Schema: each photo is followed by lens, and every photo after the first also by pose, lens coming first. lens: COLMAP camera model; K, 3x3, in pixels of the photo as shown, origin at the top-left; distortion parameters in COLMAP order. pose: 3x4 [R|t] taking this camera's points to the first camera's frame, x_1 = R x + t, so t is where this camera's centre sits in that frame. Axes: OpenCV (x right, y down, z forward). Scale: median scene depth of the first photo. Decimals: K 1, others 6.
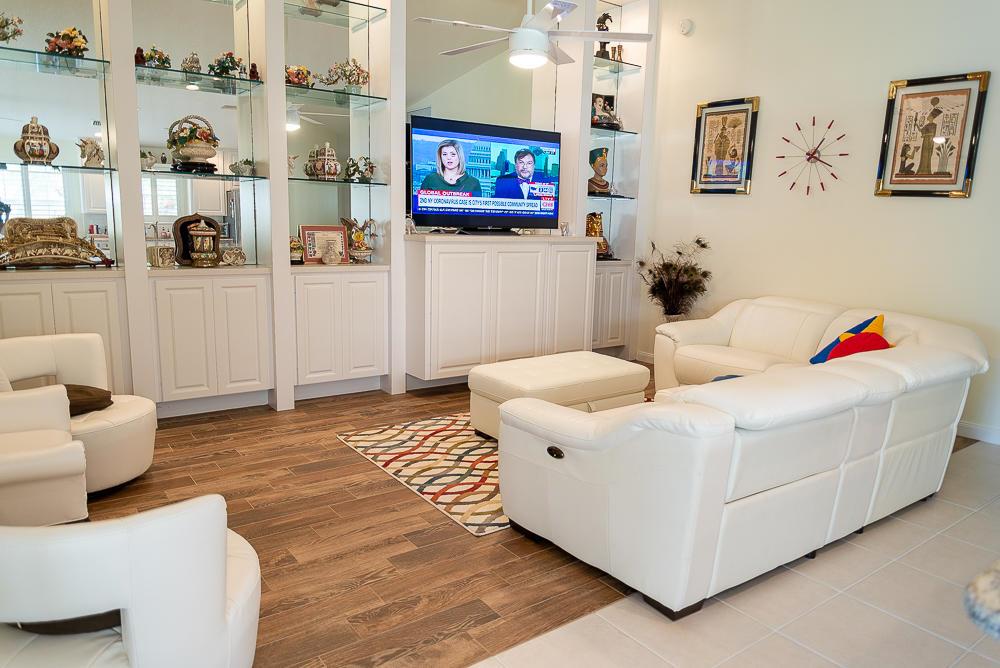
lens RADIAL K [[676.9, 0, 492.5], [0, 676.9, 337.6], [0, 0, 1]] dist [-0.001149, -0.014712]
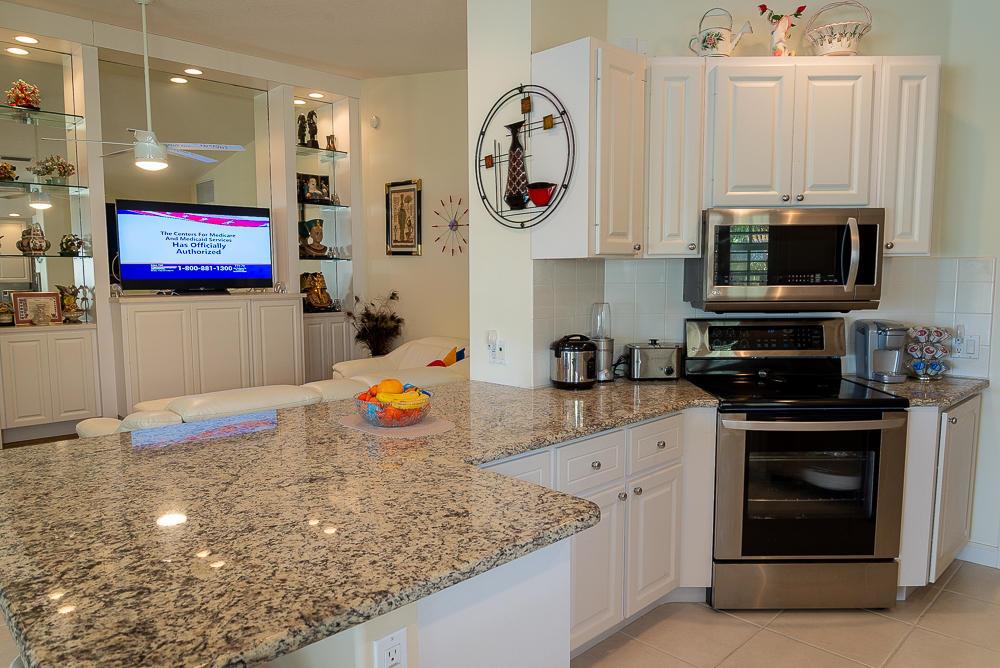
lens RADIAL K [[676.9, 0, 505.7], [0, 676.9, 342.7], [0, 0, 1]] dist [-0.001149, -0.014712]
pose [[0.990805, -0.041298, 0.128842, 0.365173], [0.049726, 0.996781, -0.062896, 0.033189], [-0.125830, 0.068725, 0.989668, -0.236753]]
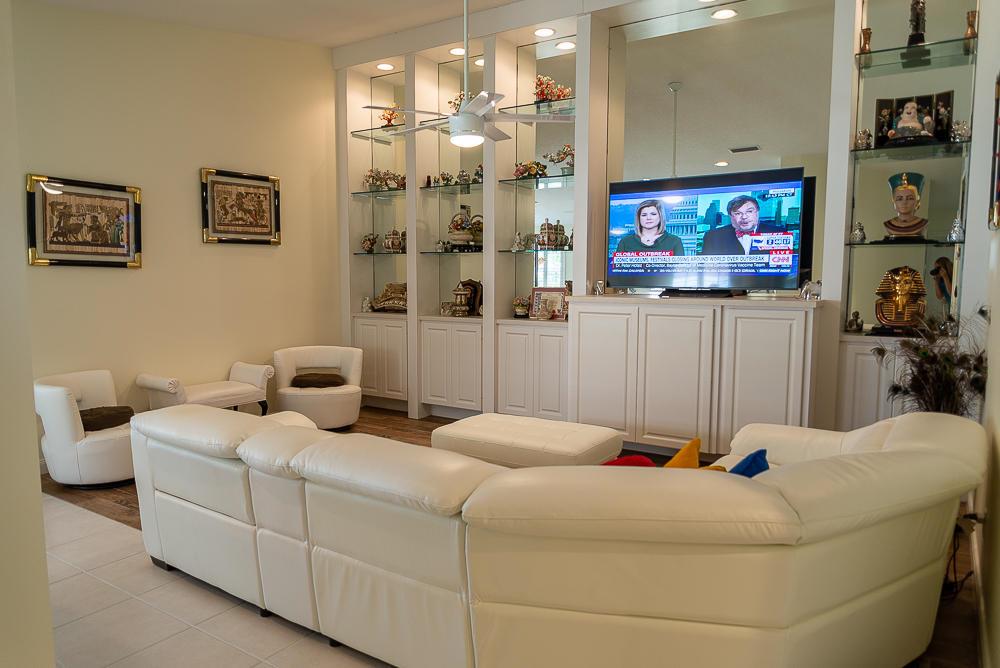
lens RADIAL K [[676.9, 0, 489.7], [0, 676.9, 331.8], [0, 0, 1]] dist [-0.001149, -0.014712]
pose [[0.353020, 0.060717, -0.933644, 0.738476], [-0.146261, 0.989205, 0.009027, -0.074189], [0.924113, 0.133369, 0.358089, 0.435620]]
